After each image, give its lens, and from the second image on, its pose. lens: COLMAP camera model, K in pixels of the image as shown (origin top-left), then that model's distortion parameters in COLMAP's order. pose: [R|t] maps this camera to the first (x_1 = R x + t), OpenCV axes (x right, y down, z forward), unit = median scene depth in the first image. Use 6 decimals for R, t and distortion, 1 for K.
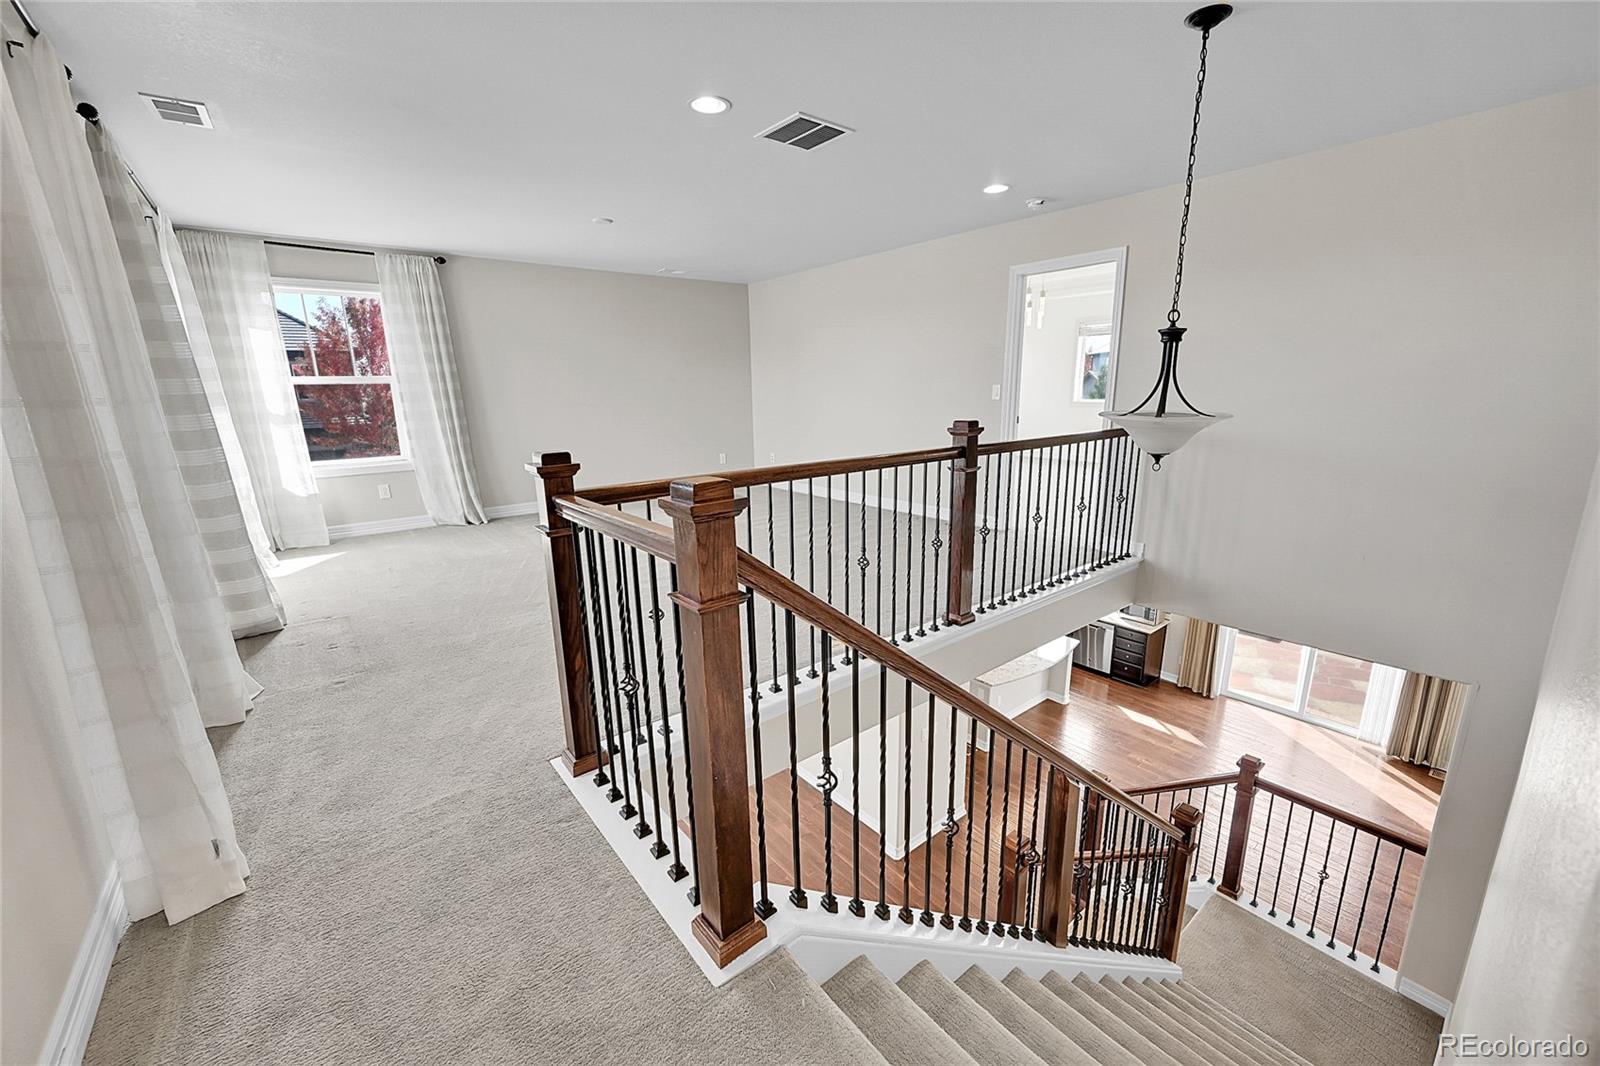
lens RADIAL K [[638.3, 0, 790.9], [0, 638.3, 548.5], [0, 0, 1]] dist [0.001434, -0.000363]
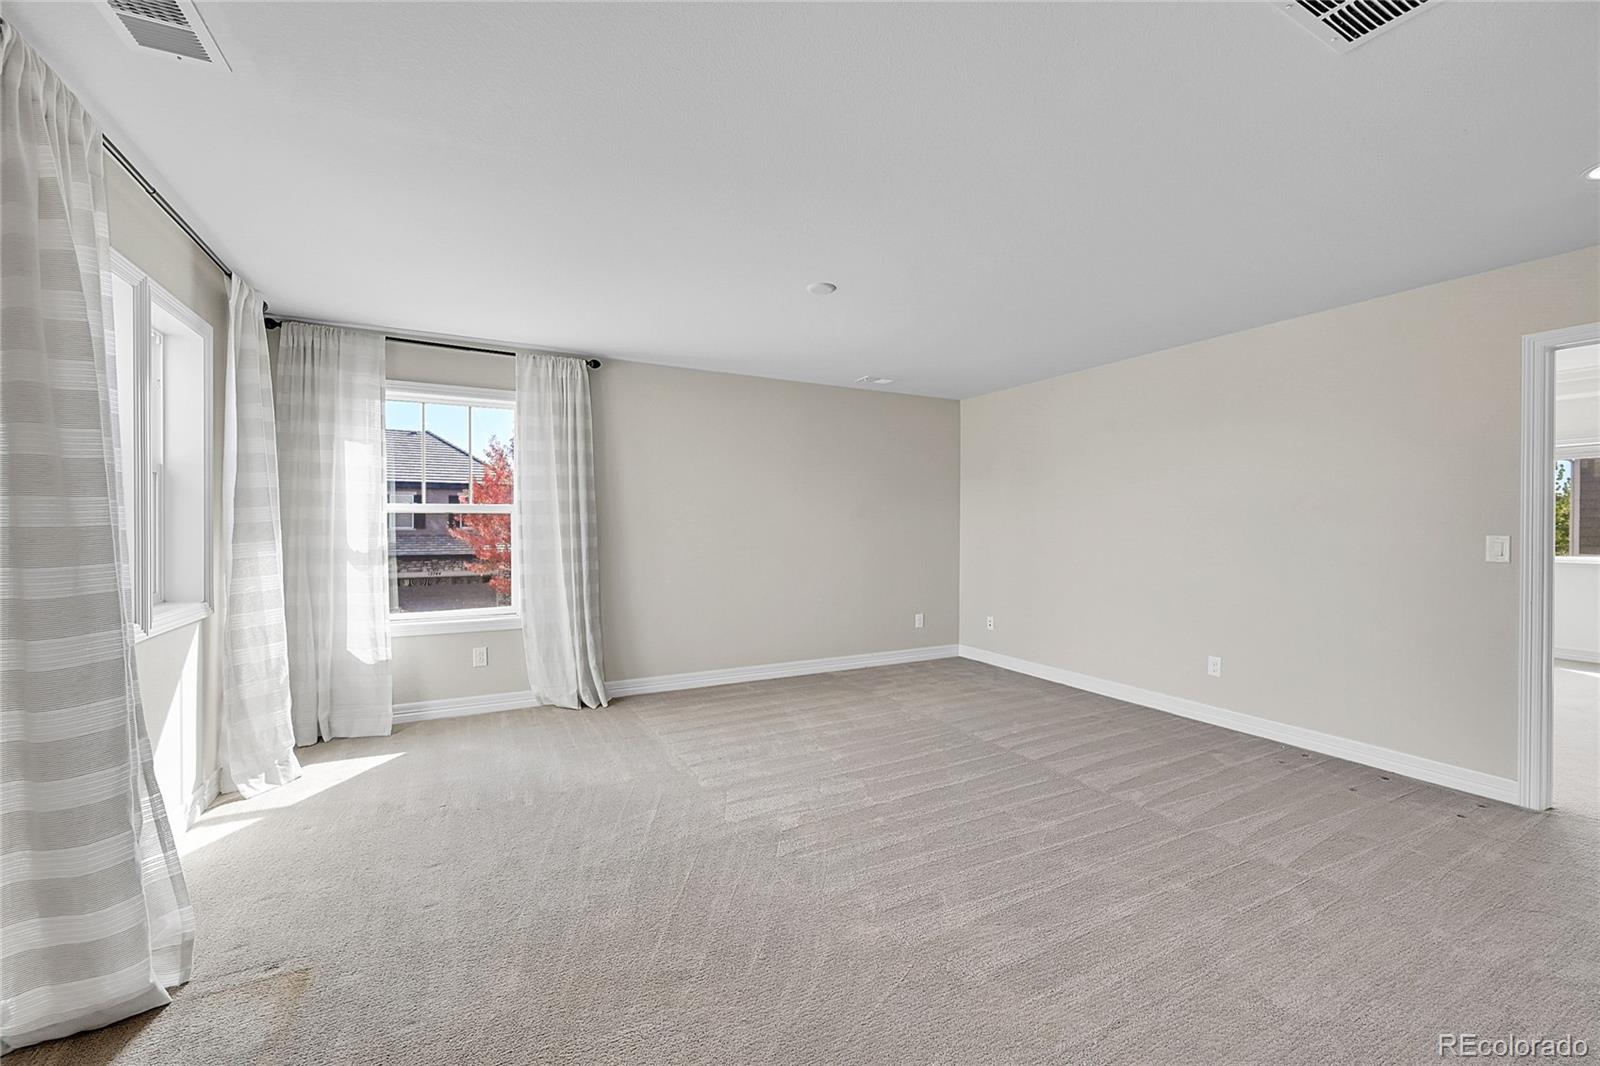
lens RADIAL K [[638.3, 0, 809.6], [0, 638.3, 533.3], [0, 0, 1]] dist [0.001434, -0.000363]
pose [[0.987605, 0.023231, -0.155231, -0.161619], [-0.058429, 0.972322, -0.226221, -0.087352], [0.145679, 0.232487, 0.961627, 0.335791]]
